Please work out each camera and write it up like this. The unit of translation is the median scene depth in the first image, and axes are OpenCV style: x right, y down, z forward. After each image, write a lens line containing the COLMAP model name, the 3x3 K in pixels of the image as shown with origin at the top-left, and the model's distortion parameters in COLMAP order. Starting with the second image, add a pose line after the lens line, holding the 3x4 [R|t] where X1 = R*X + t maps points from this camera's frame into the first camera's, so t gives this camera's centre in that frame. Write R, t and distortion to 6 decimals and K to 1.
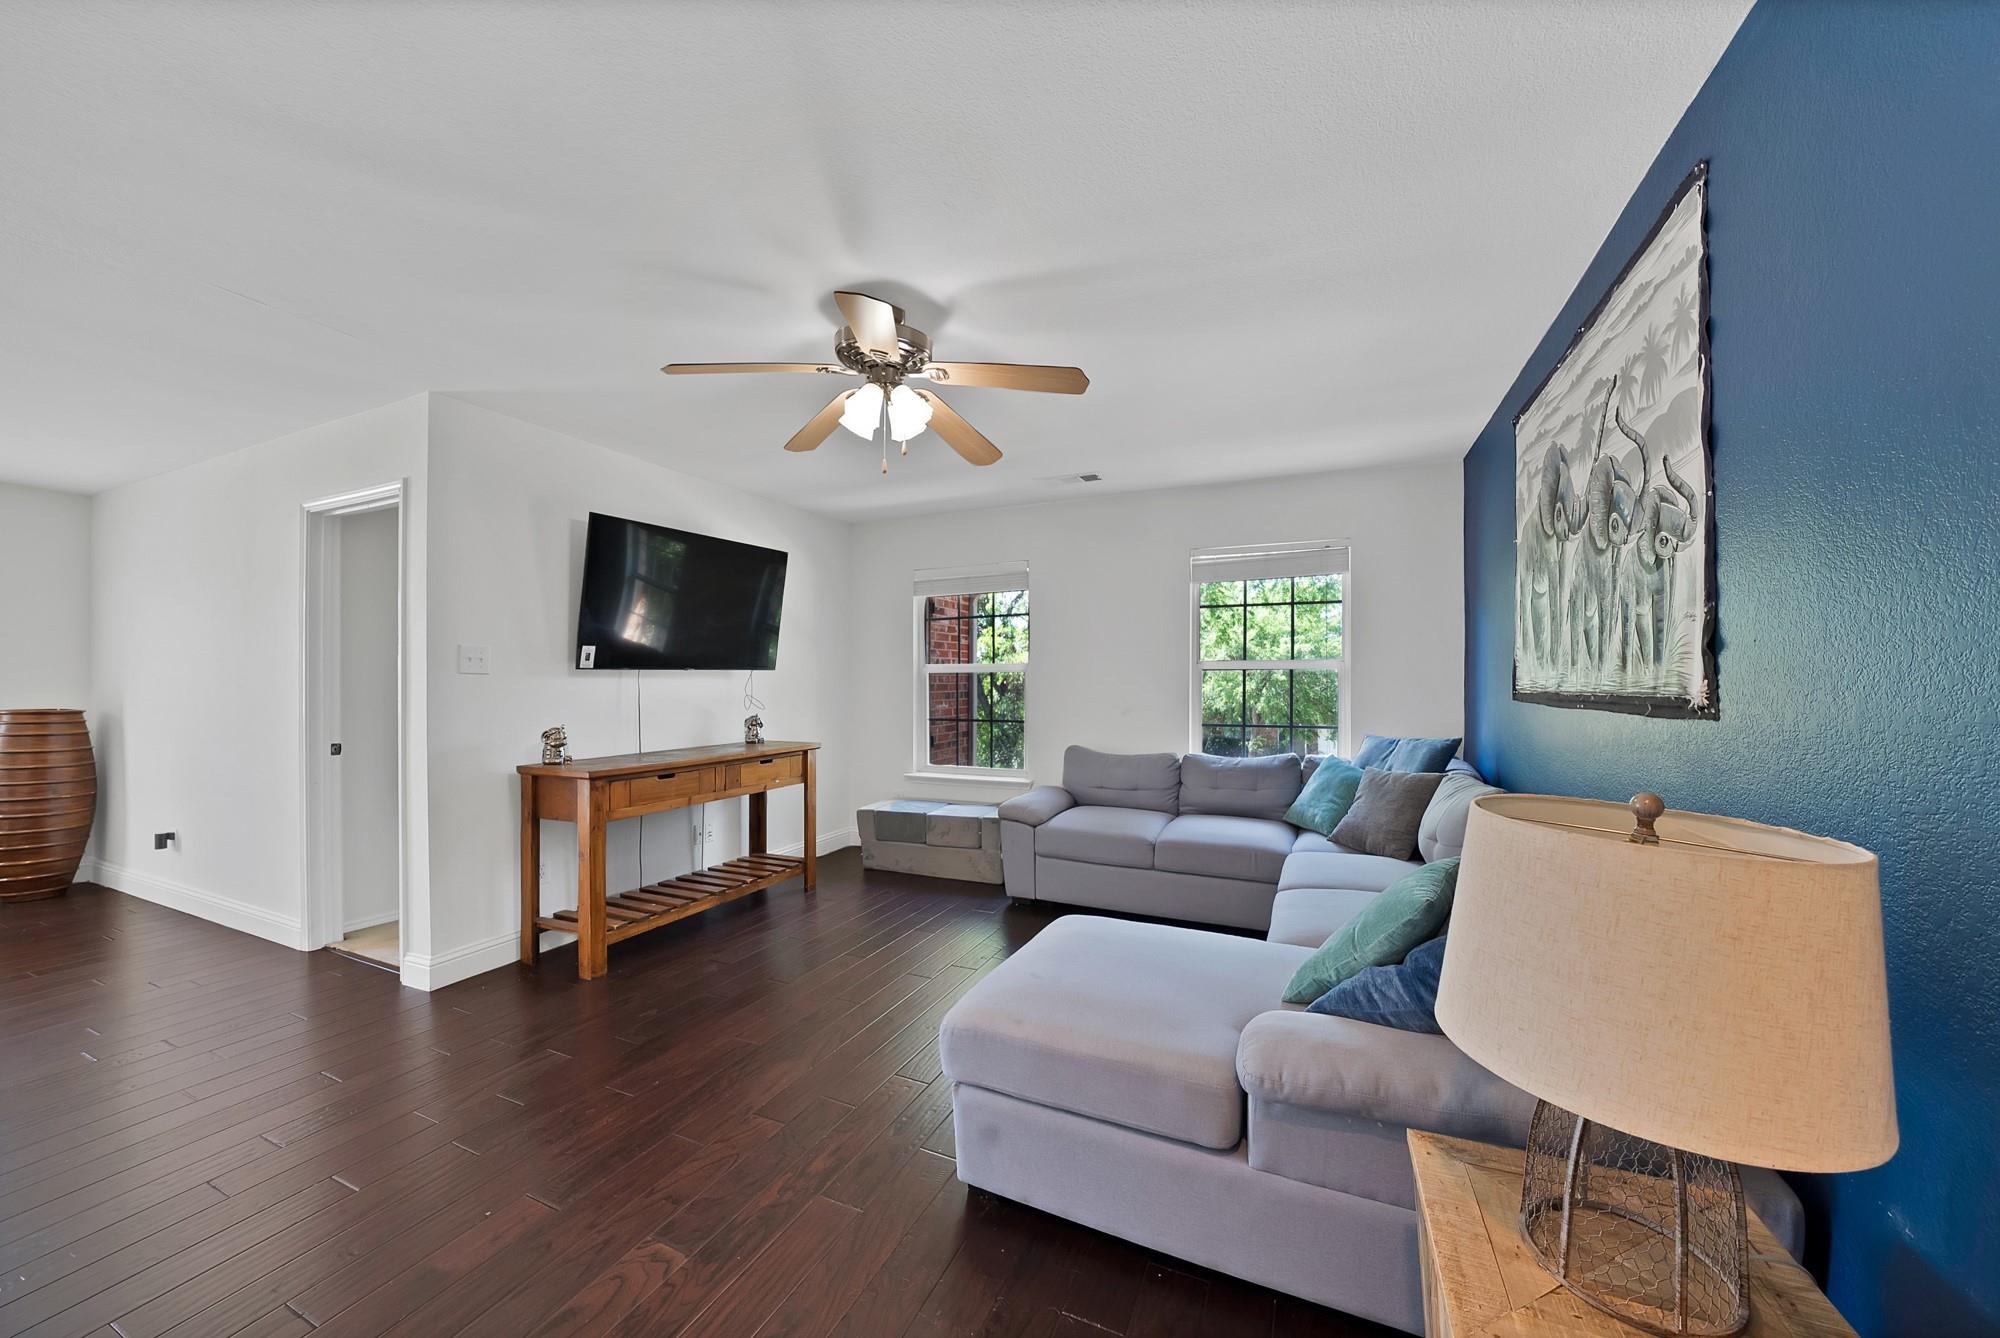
lens RADIAL K [[711.8, 0, 1000.0], [0, 711.8, 669.0], [0, 0, 1]] dist [-0.017180, 0.000074]
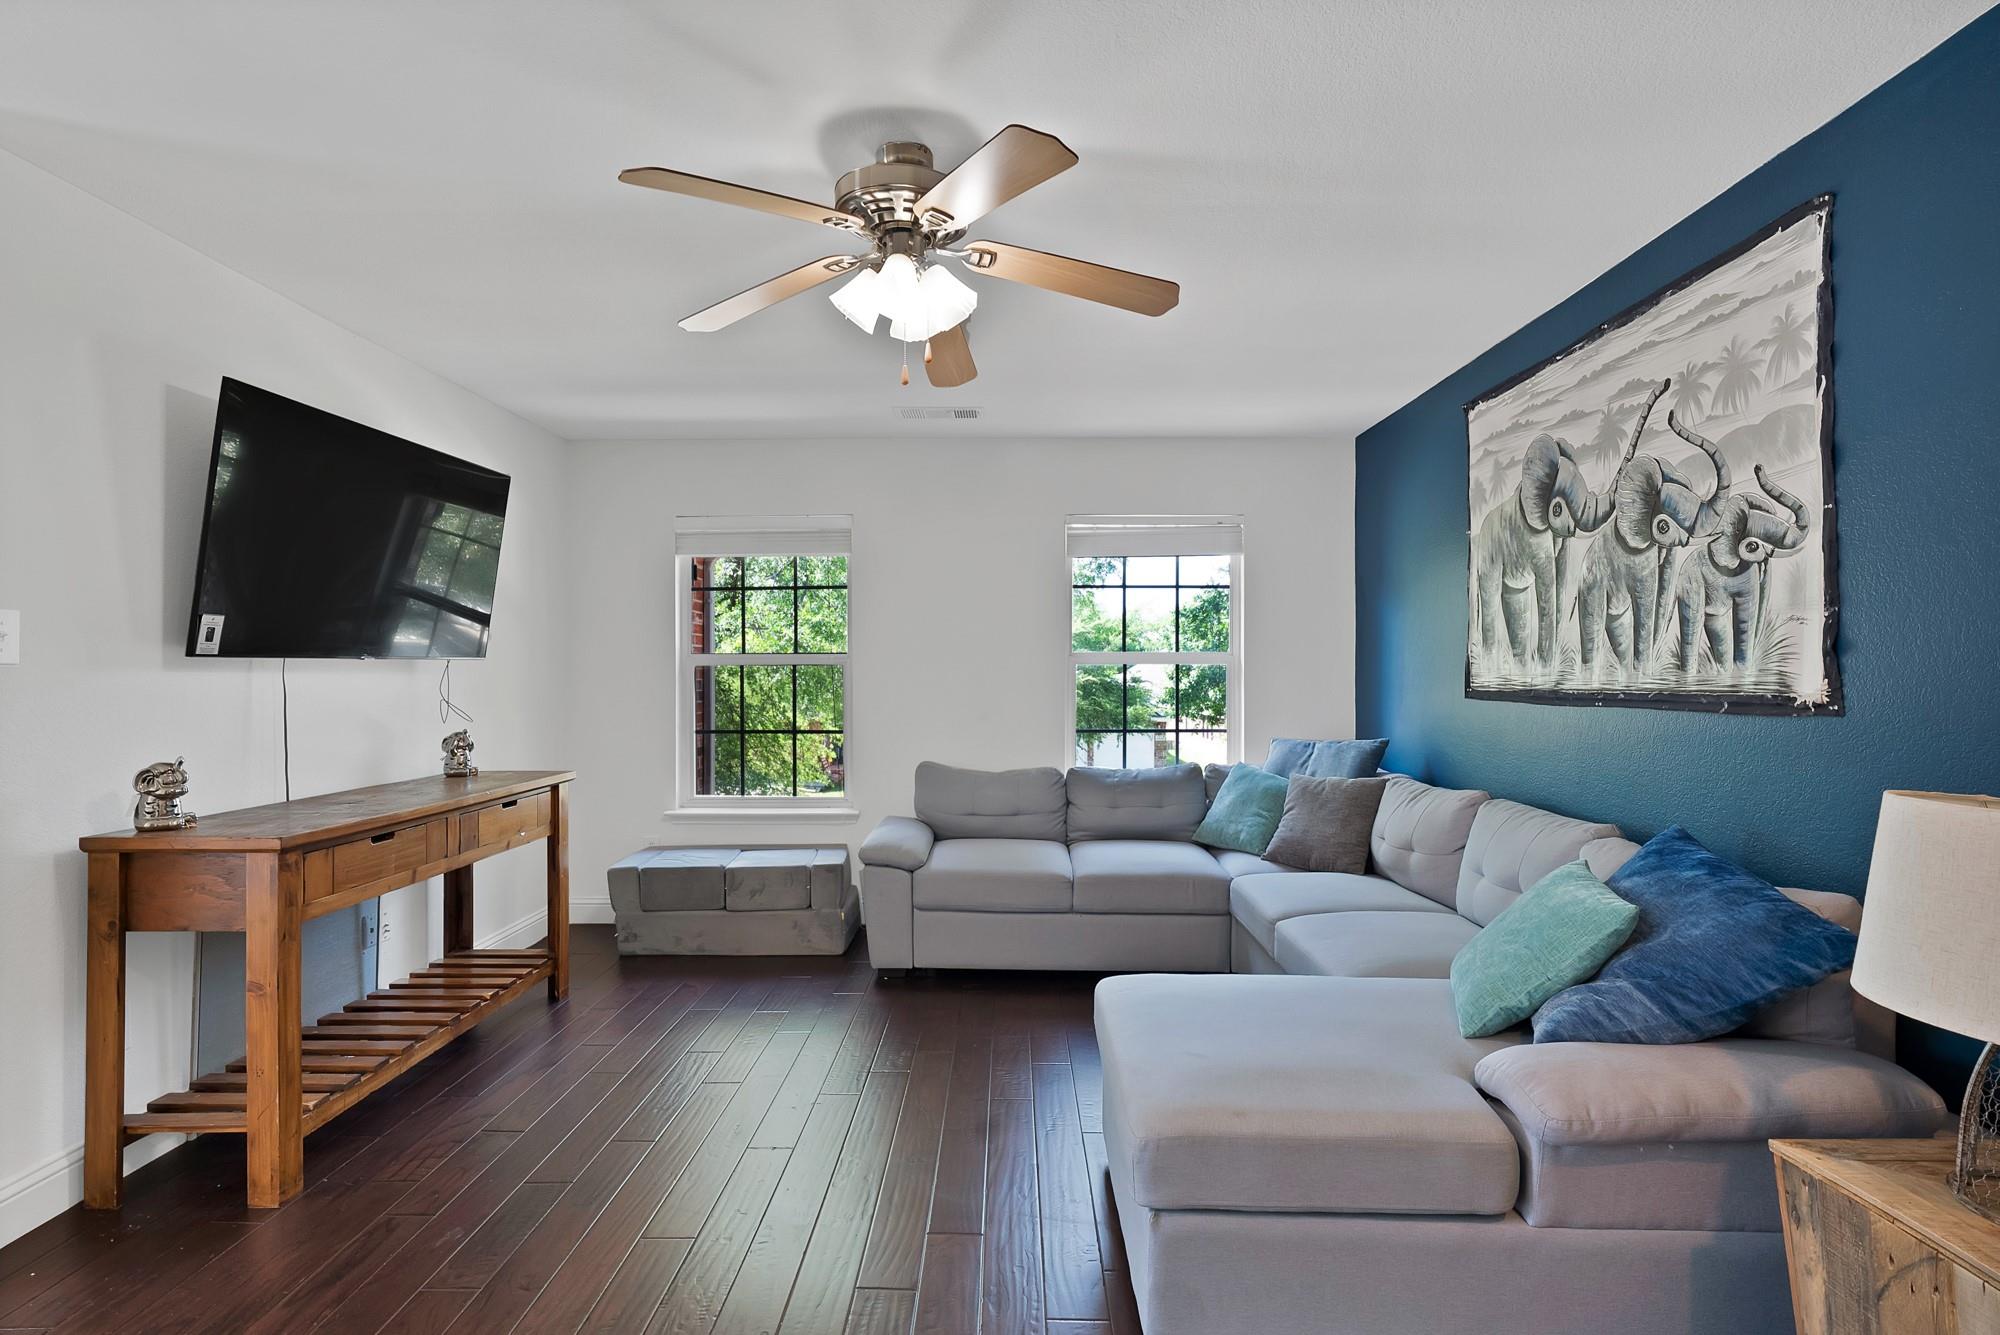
lens RADIAL K [[926.7, 0, 995.5], [0, 926.7, 663.0], [0, 0, 1]] dist [0.001276, 0.000183]
pose [[0.919014, 0.006356, 0.394173, -0.335503], [-0.007647, 0.999969, 0.001704, -0.000795], [-0.394150, -0.004580, 0.919035, 0.088018]]
